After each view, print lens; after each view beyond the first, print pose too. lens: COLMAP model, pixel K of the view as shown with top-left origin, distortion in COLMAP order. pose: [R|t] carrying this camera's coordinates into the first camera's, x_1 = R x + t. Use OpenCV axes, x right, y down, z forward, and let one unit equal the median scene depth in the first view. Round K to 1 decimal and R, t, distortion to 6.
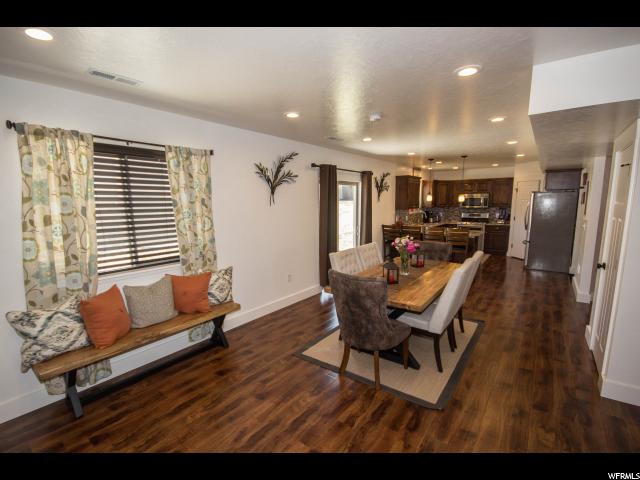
lens RADIAL K [[296.8, 0, 314.4], [0, 296.8, 244.9], [0, 0, 1]] dist [0.012693, -0.012335]
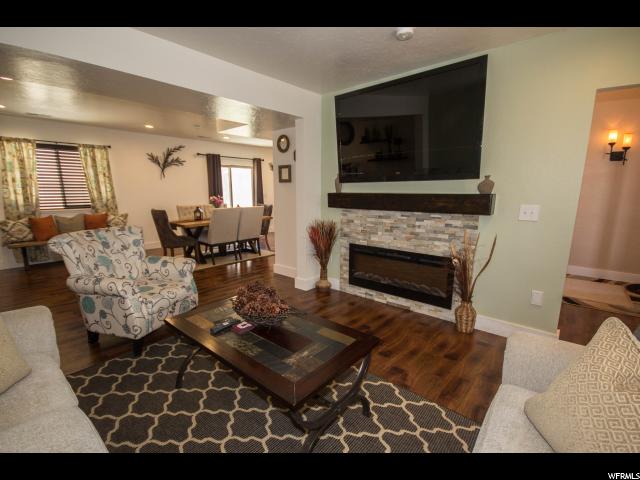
lens RADIAL K [[296.8, 0, 314.4], [0, 296.8, 244.9], [0, 0, 1]] dist [0.012693, -0.012335]
pose [[0.997667, 0.028344, -0.062108, 1.042617], [-0.025643, 0.998708, 0.043865, 0.172303], [0.063271, -0.042170, 0.997105, -0.754396]]
